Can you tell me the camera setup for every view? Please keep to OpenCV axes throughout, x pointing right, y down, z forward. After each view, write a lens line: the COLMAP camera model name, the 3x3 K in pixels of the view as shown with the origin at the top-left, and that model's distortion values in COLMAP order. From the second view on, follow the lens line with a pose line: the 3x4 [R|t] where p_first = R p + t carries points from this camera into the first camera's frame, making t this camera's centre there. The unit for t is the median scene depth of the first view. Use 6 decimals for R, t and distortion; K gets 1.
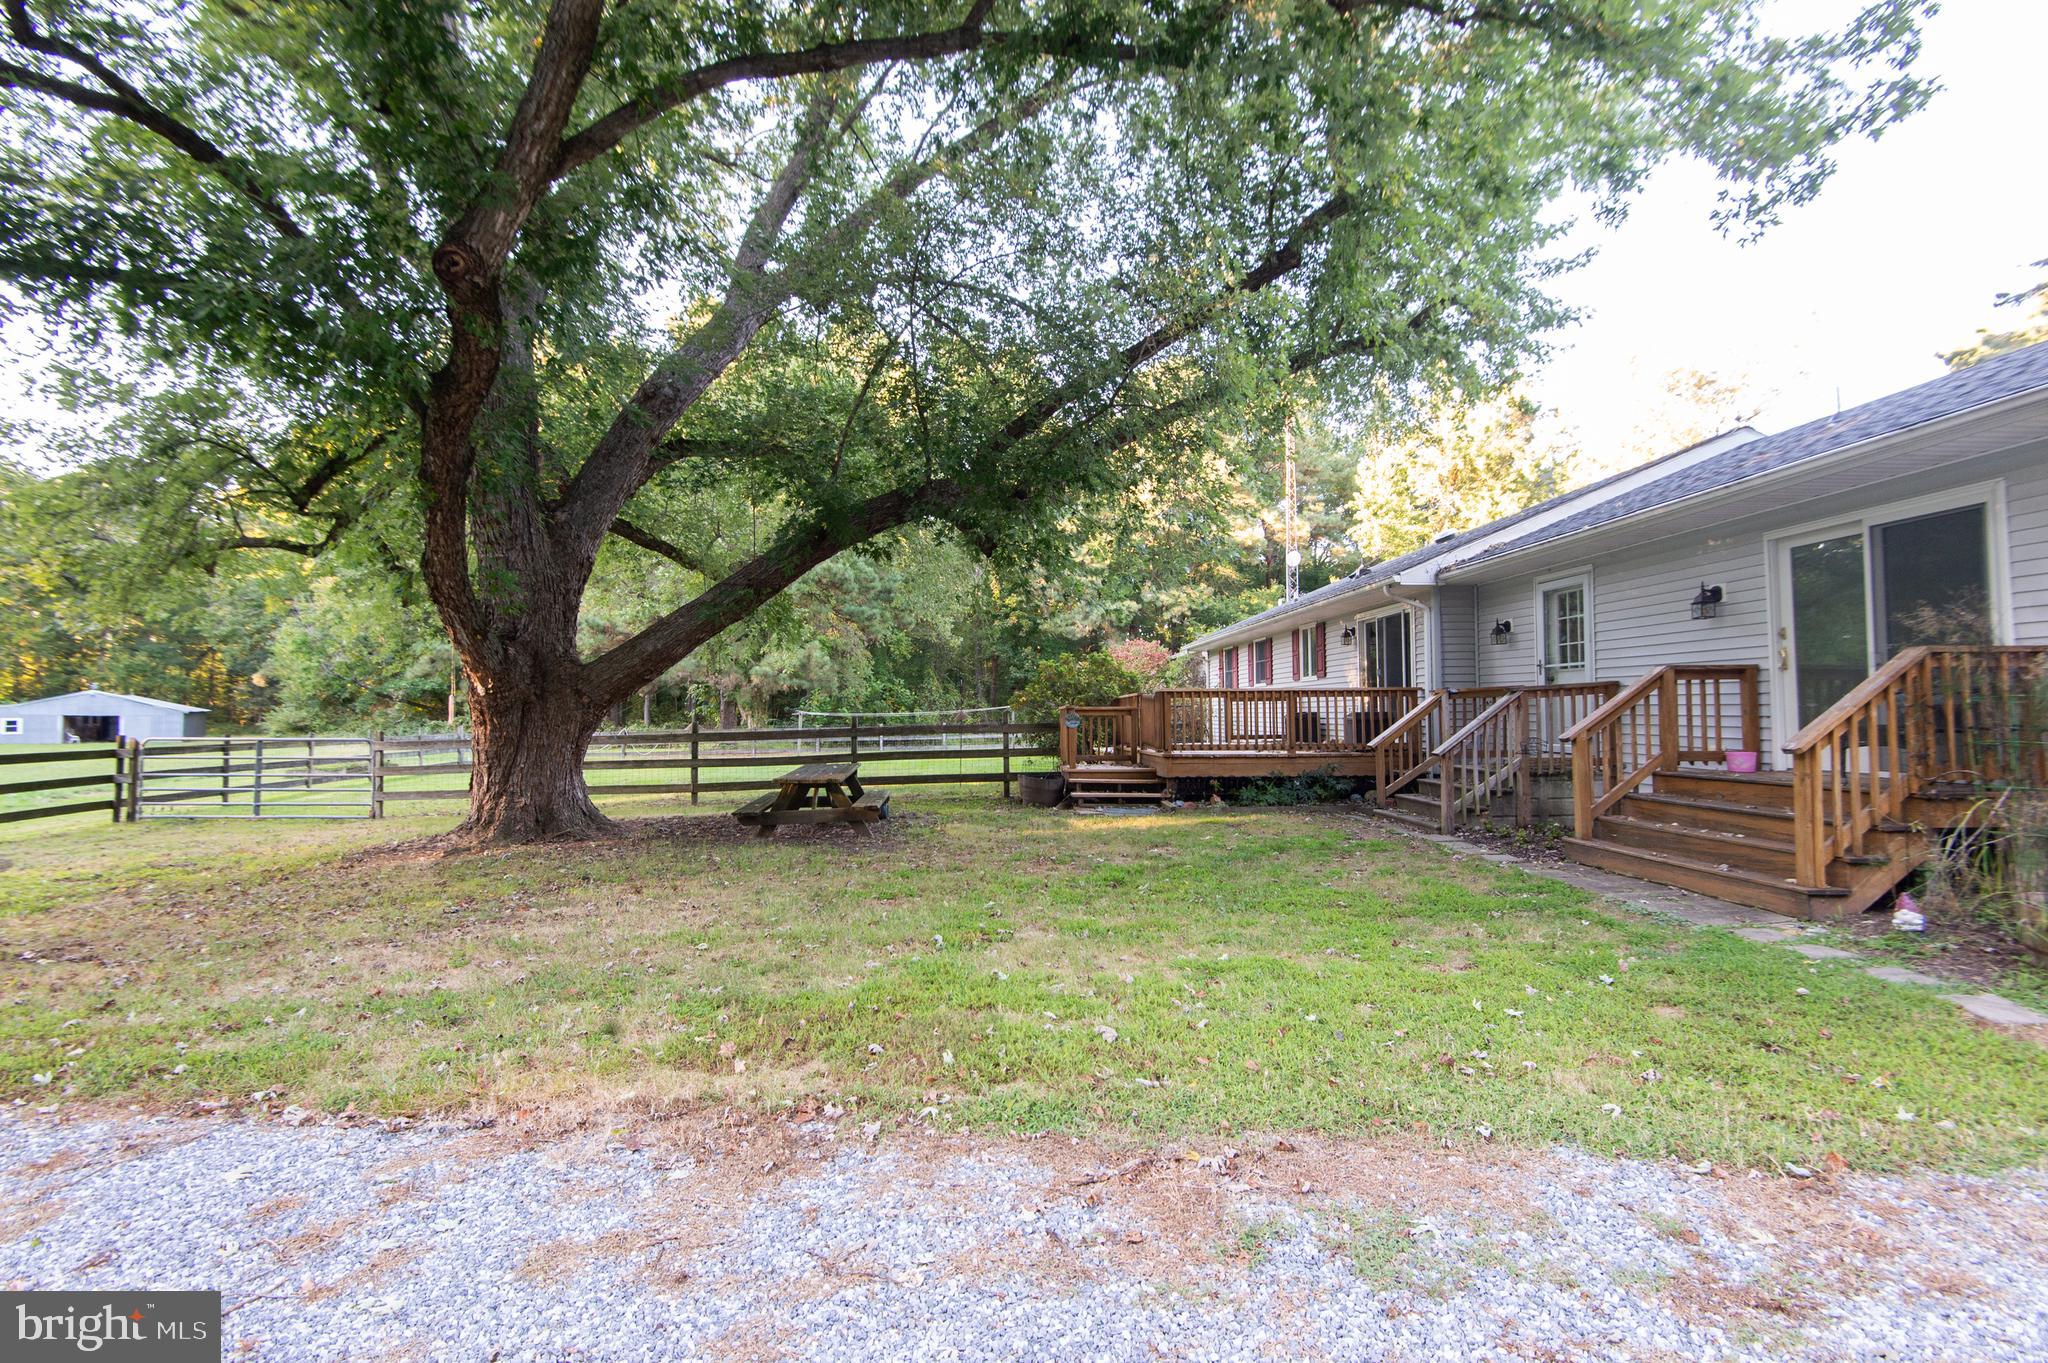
lens RADIAL K [[913.5, 0, 1028.1], [0, 913.5, 674.8], [0, 0, 1]] dist [0.040646, -0.027527]
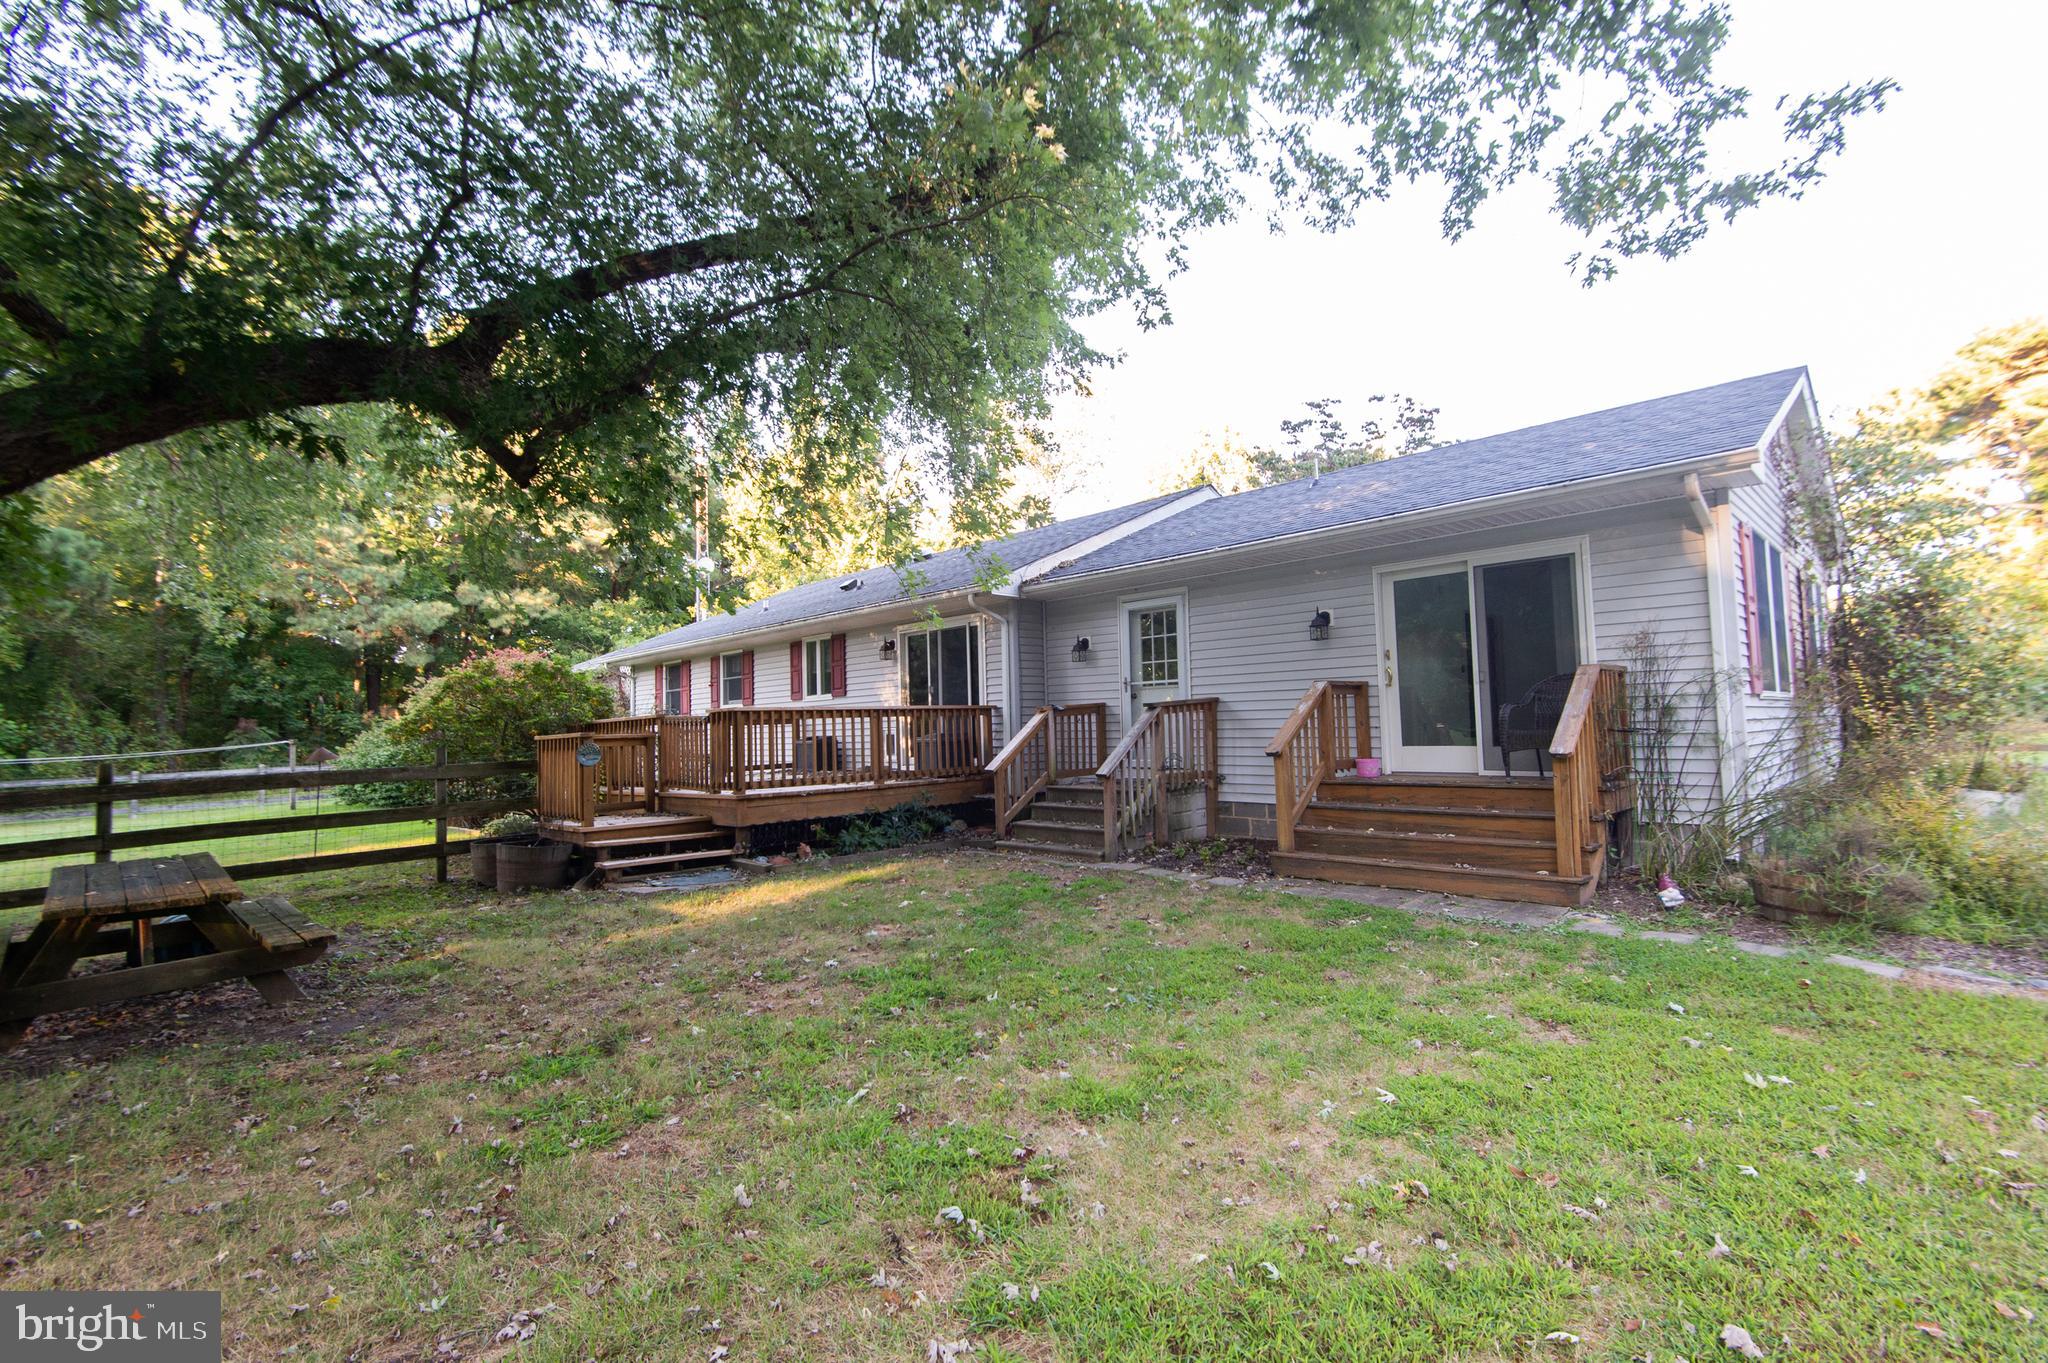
lens RADIAL K [[924.9, 0, 1024.7], [0, 924.9, 656.6], [0, 0, 1]] dist [0.040871, 0.000038]
pose [[0.743550, 0.034674, 0.667781, -0.181414], [-0.003050, 0.998820, -0.048466, 0.009396], [-0.668673, 0.034000, 0.742779, 0.271237]]
